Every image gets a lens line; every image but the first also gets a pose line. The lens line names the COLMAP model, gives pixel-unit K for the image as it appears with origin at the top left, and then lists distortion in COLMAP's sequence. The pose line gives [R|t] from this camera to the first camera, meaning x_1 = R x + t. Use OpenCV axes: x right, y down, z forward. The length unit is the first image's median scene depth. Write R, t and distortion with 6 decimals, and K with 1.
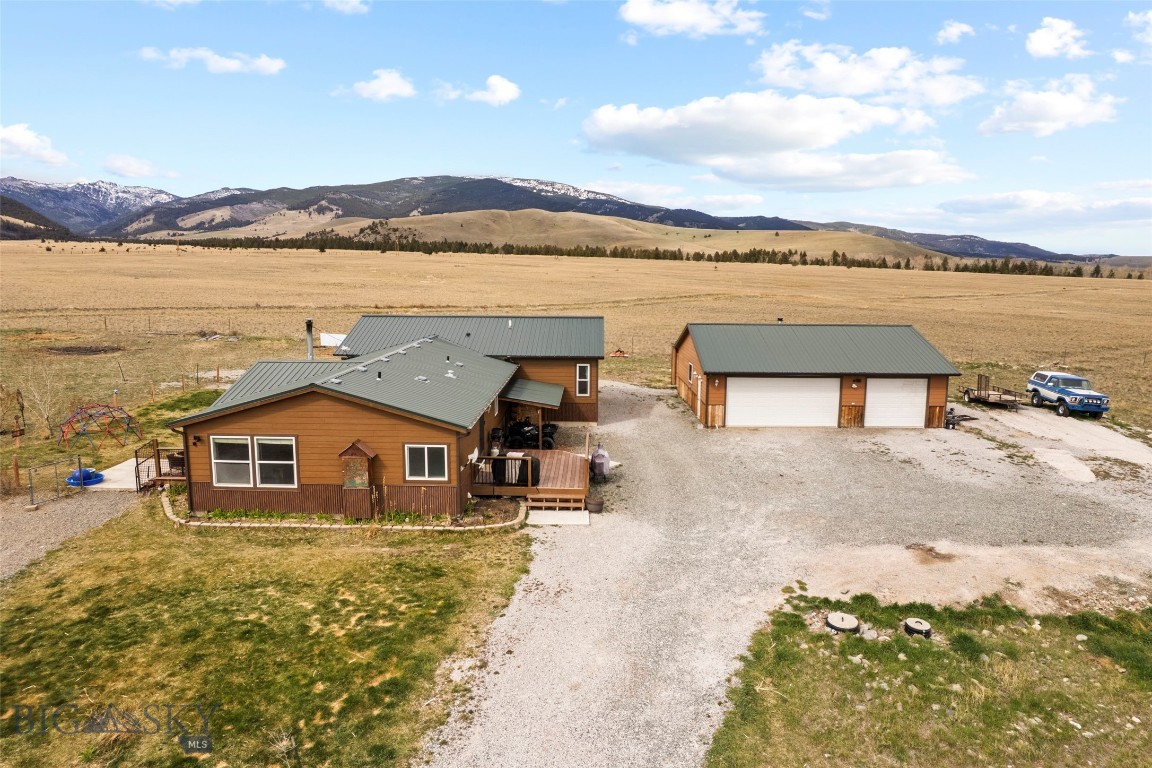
lens RADIAL K [[740.0, 0, 577.5], [0, 740.0, 385.0], [0, 0, 1]] dist [-0.085767, 0.078658]
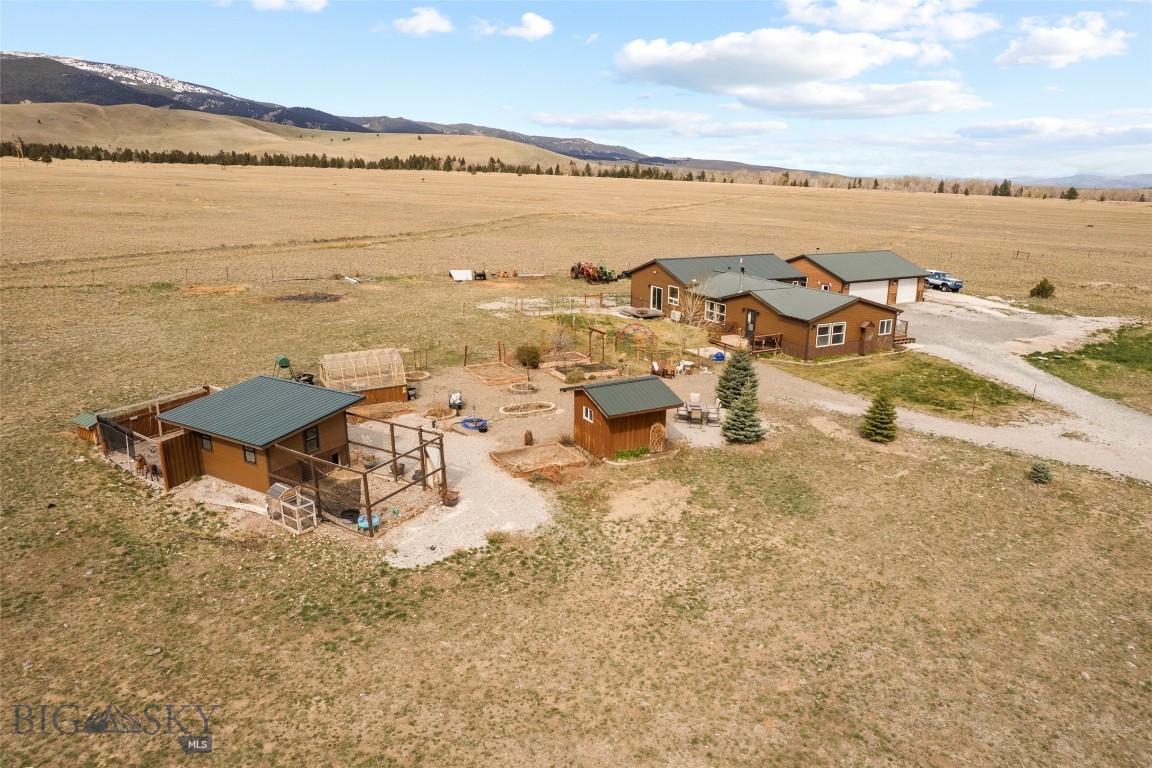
lens RADIAL K [[739.0, 0, 577.9], [0, 739.0, 383.0], [0, 0, 1]] dist [-0.083477, 0.077222]
pose [[0.882836, -0.129488, 0.451479, -1.331287], [0.072372, 0.987269, 0.141638, -0.076486], [-0.464071, -0.092369, 0.880969, -0.393794]]
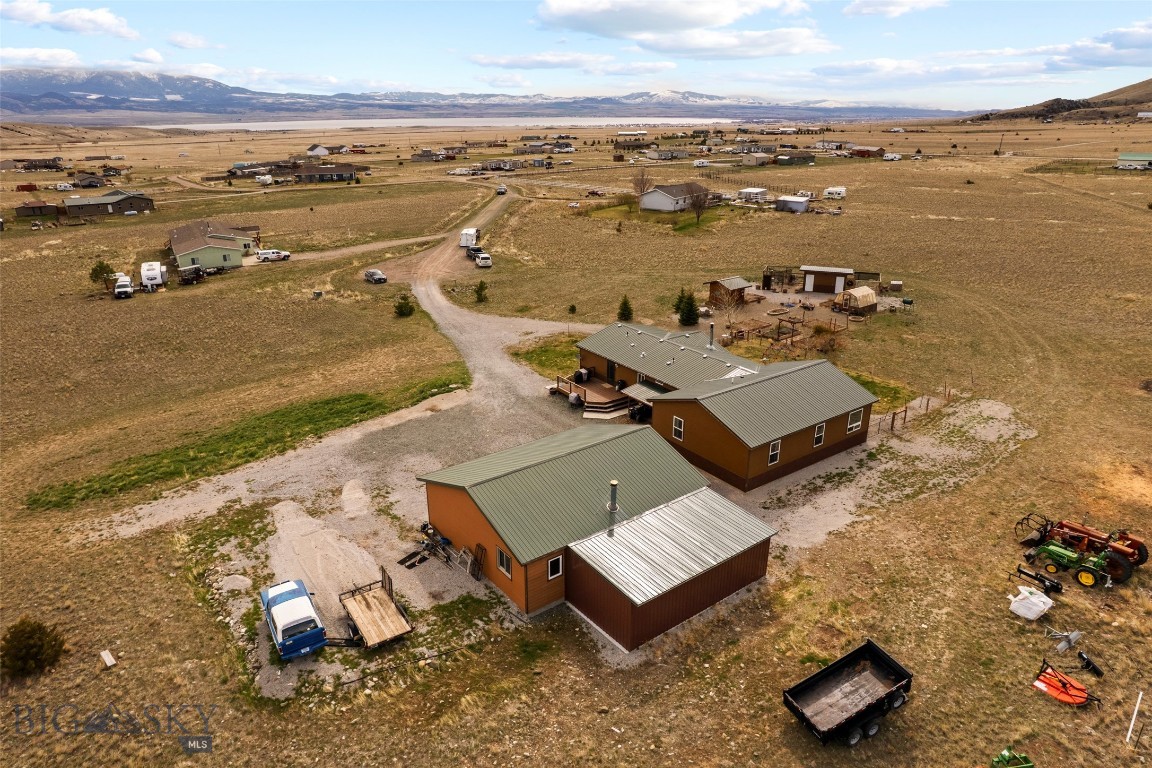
lens RADIAL K [[740.0, 0, 577.5], [0, 740.0, 385.0], [0, 0, 1]] dist [-0.085767, 0.078658]
pose [[-0.795168, 0.211120, -0.568451, 0.938521], [-0.098722, 0.879858, 0.464870, -0.706254], [0.598300, 0.425768, -0.678792, 1.846744]]
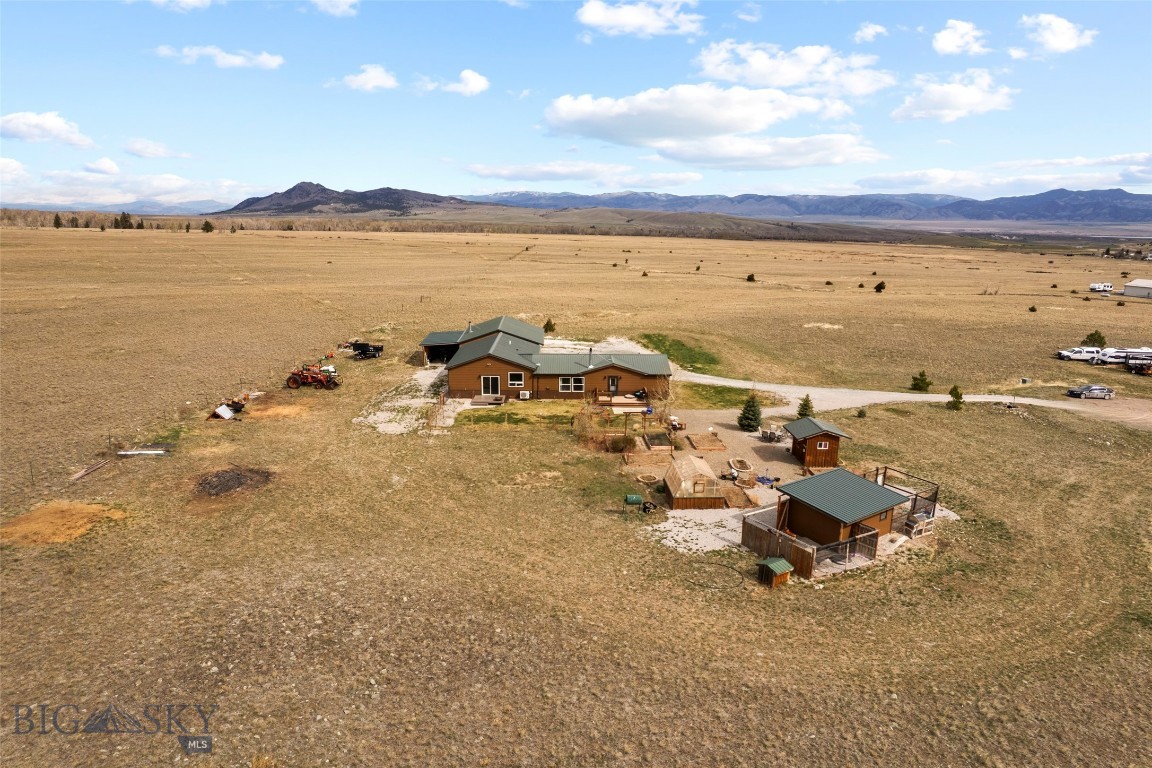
lens RADIAL K [[740.0, 0, 577.5], [0, 740.0, 385.0], [0, 0, 1]] dist [-0.085767, 0.078658]
pose [[-0.039403, -0.239504, 0.970095, -2.403207], [0.143214, 0.959472, 0.242699, -0.495633], [-0.988907, 0.148494, -0.003506, 0.884165]]
